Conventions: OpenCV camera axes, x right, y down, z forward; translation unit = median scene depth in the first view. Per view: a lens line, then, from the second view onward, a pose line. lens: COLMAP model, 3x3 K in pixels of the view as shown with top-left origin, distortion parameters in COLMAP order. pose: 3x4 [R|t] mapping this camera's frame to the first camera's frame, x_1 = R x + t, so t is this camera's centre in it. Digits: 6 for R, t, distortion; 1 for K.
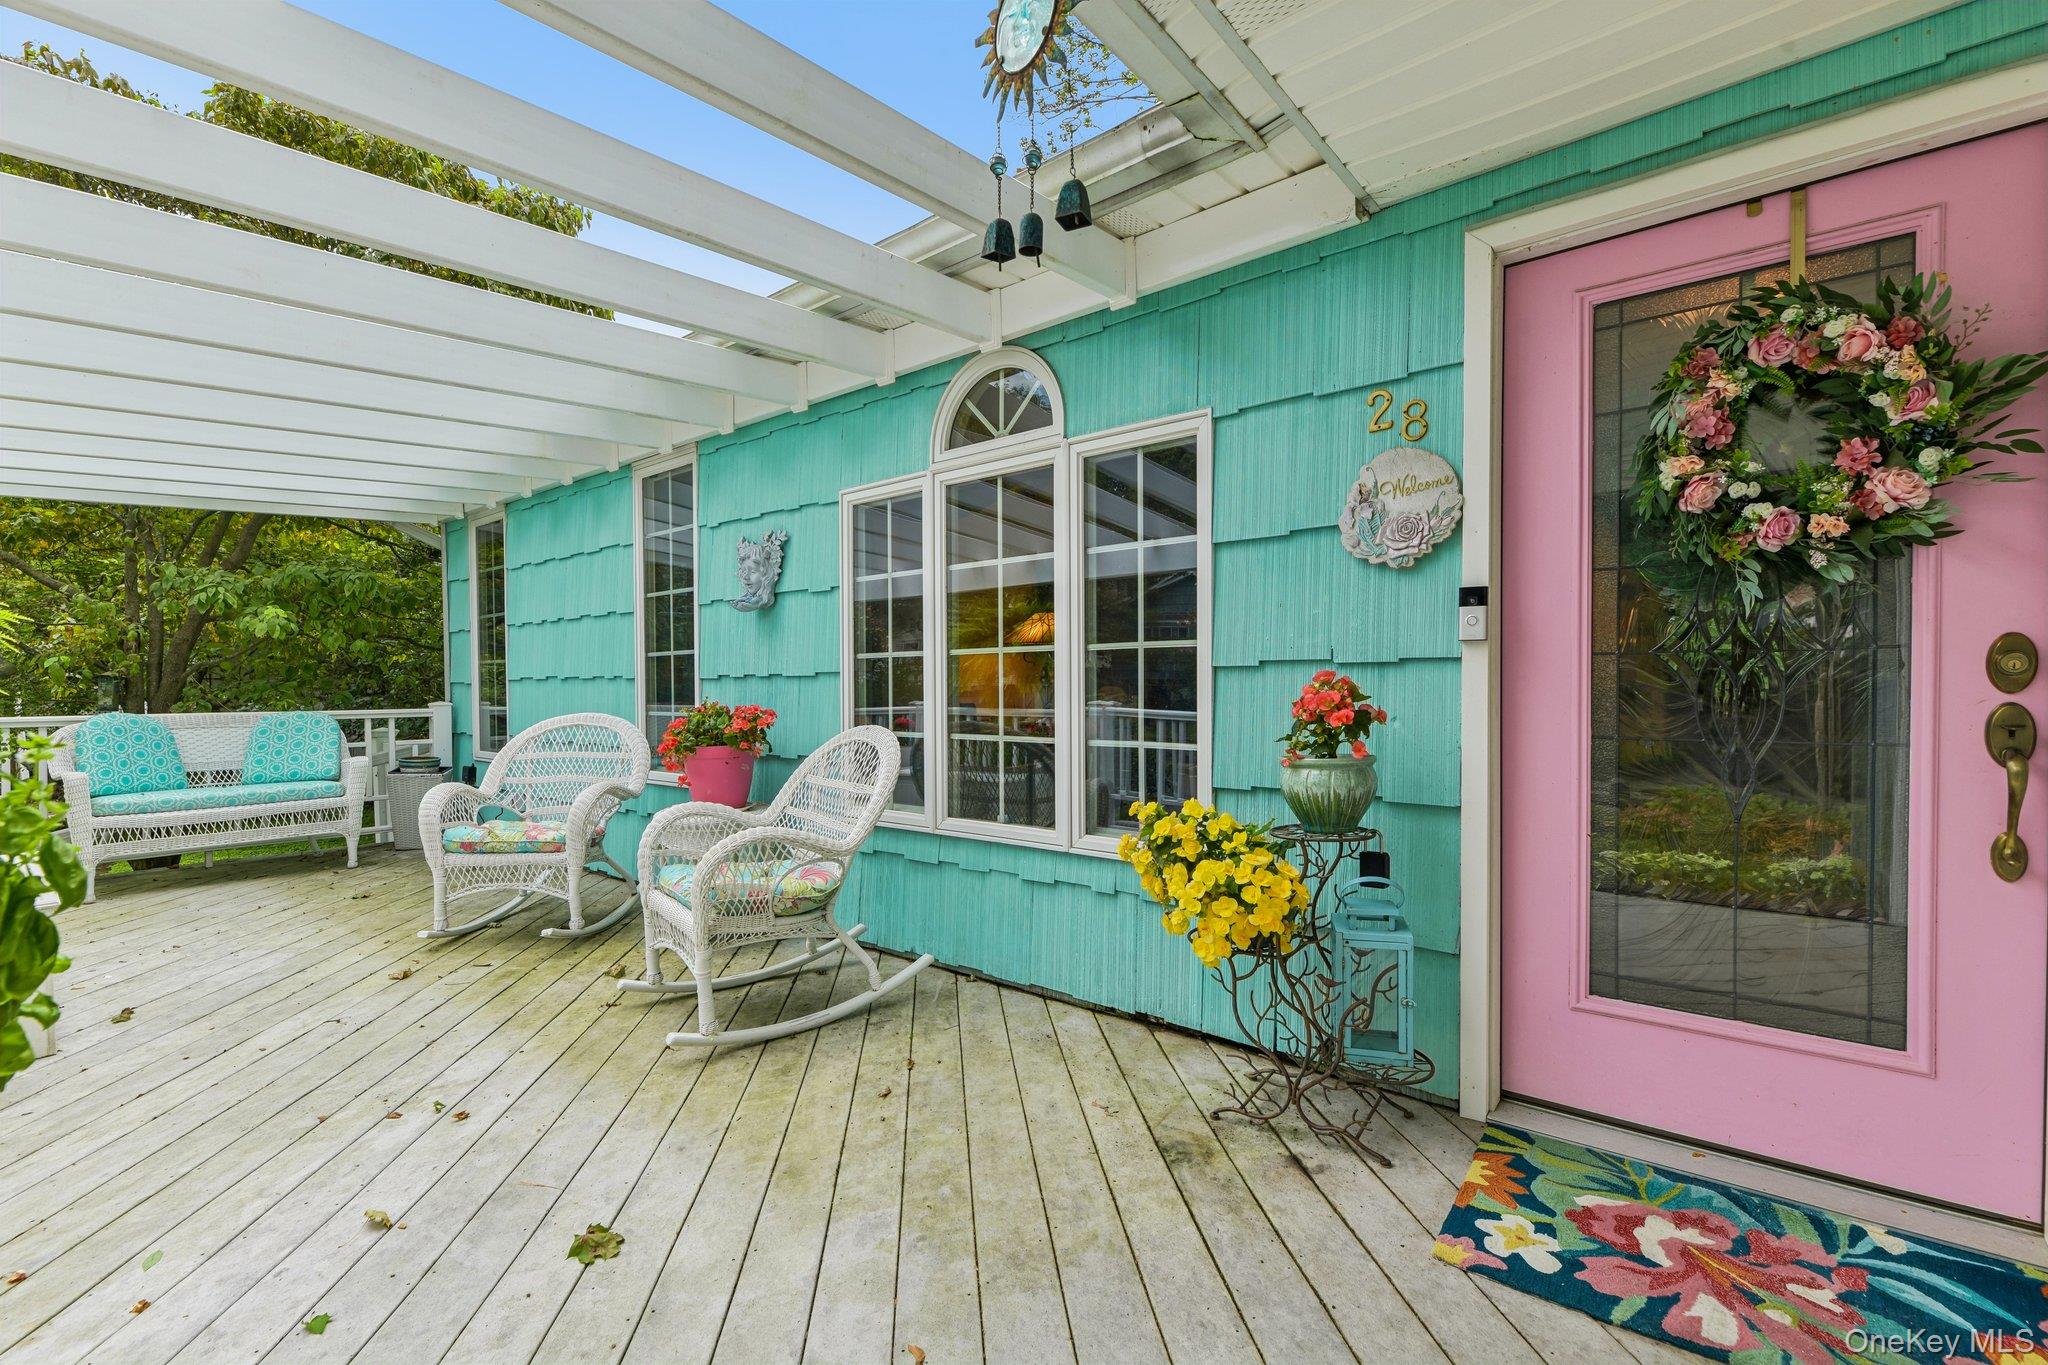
lens RADIAL K [[913.4, 0, 1020.5], [0, 913.4, 701.3], [0, 0, 1]] dist [-0.000306, -0.000299]
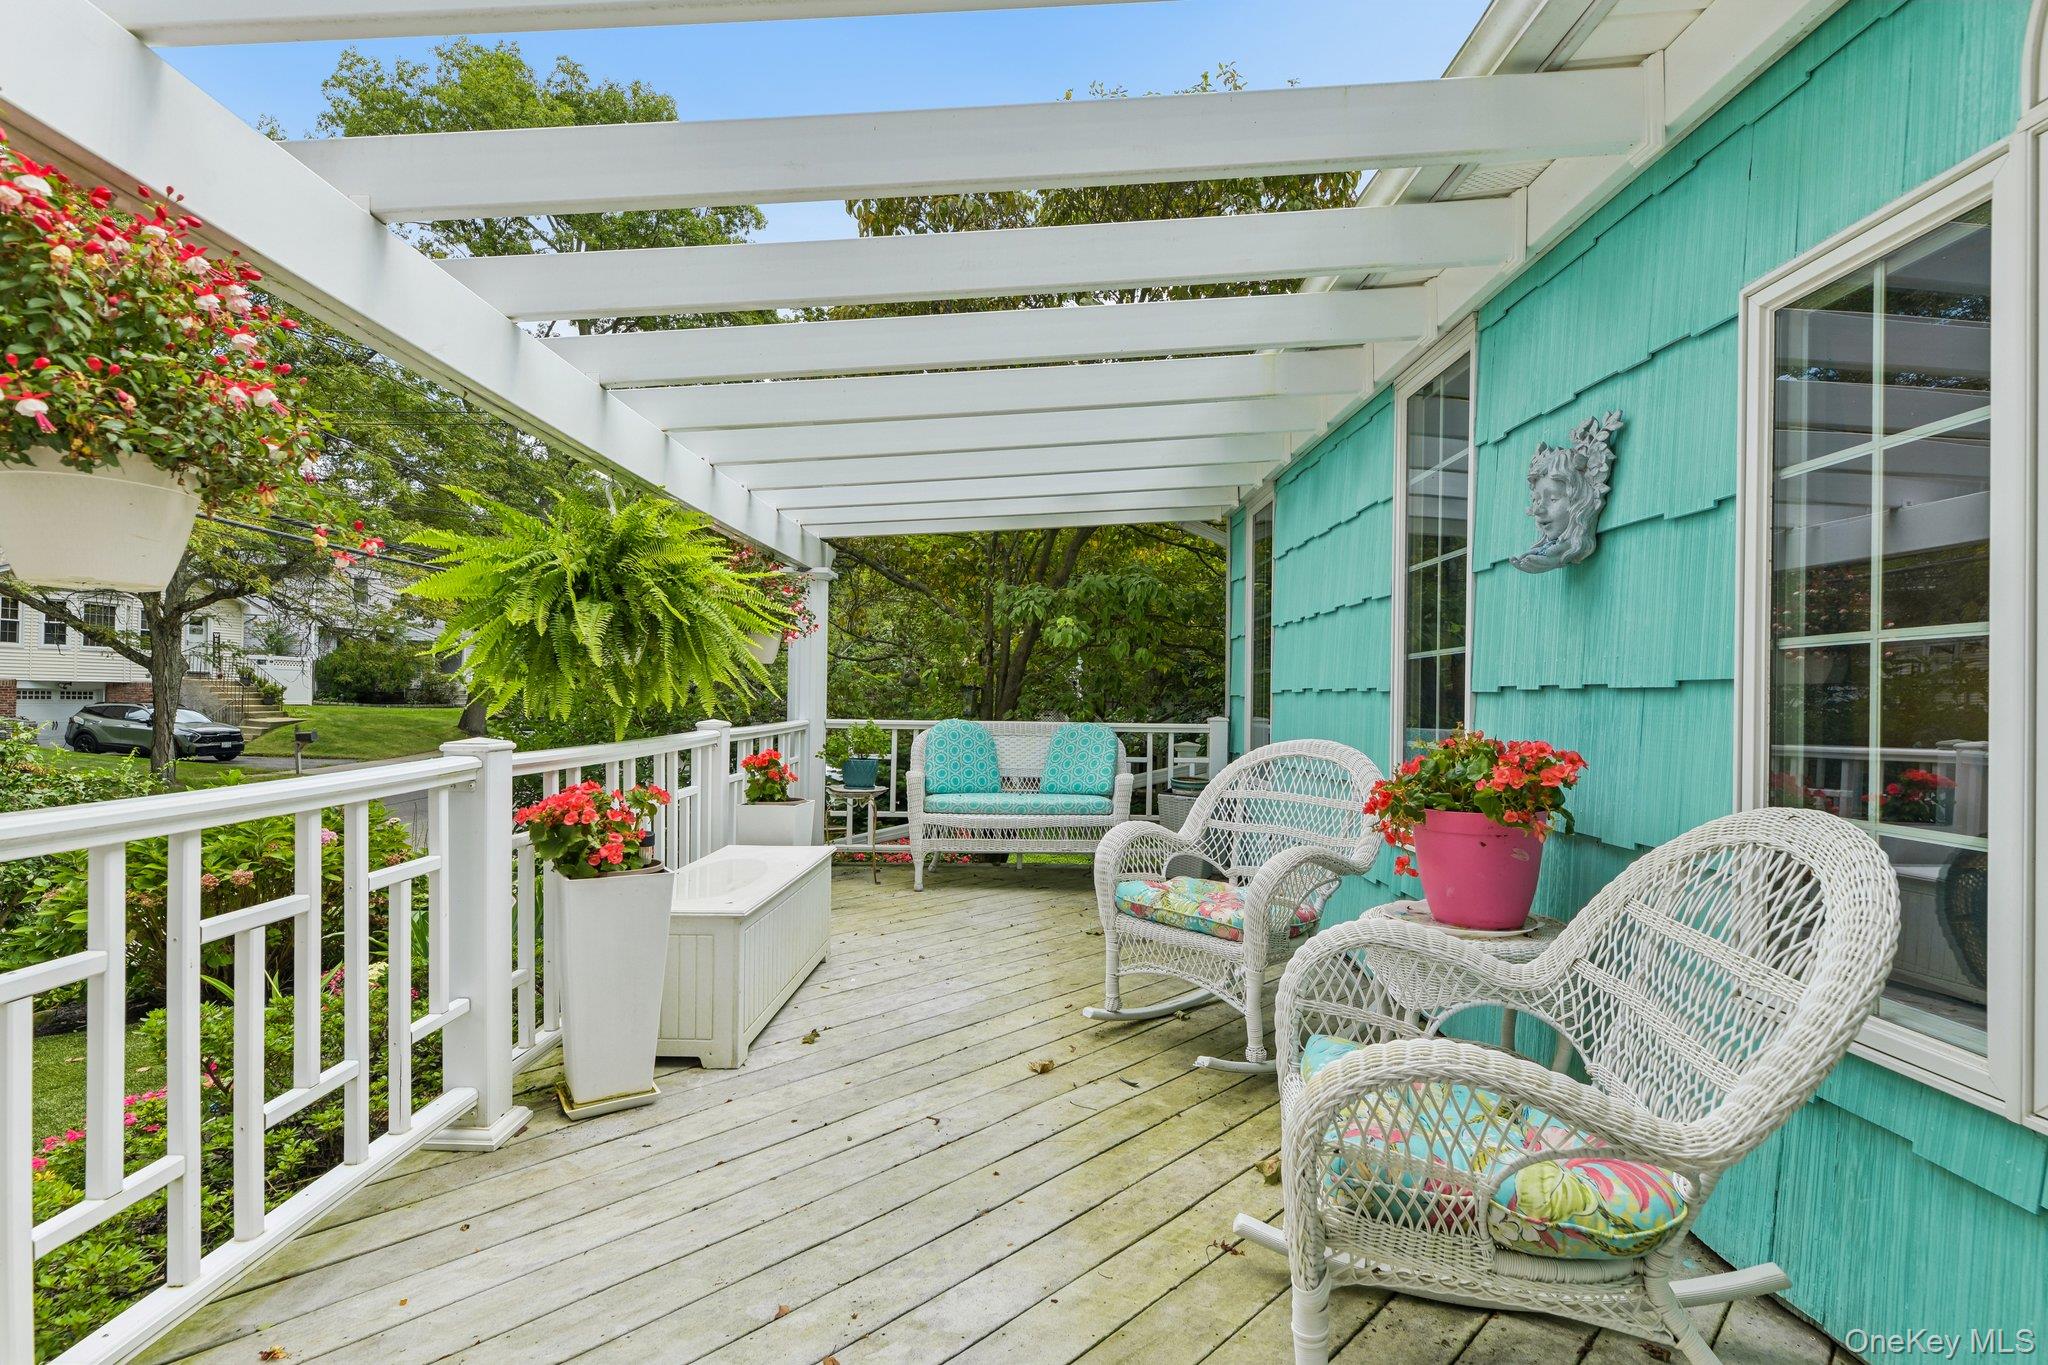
lens RADIAL K [[964.5, 0, 1023.5], [0, 964.5, 692.7], [0, 0, 1]] dist [0.000272, 0.000644]
pose [[0.639269, 0.008628, -0.768935, -0.047926], [-0.029674, 0.999469, -0.013456, -0.007329], [0.768411, 0.031420, 0.639185, 0.382575]]
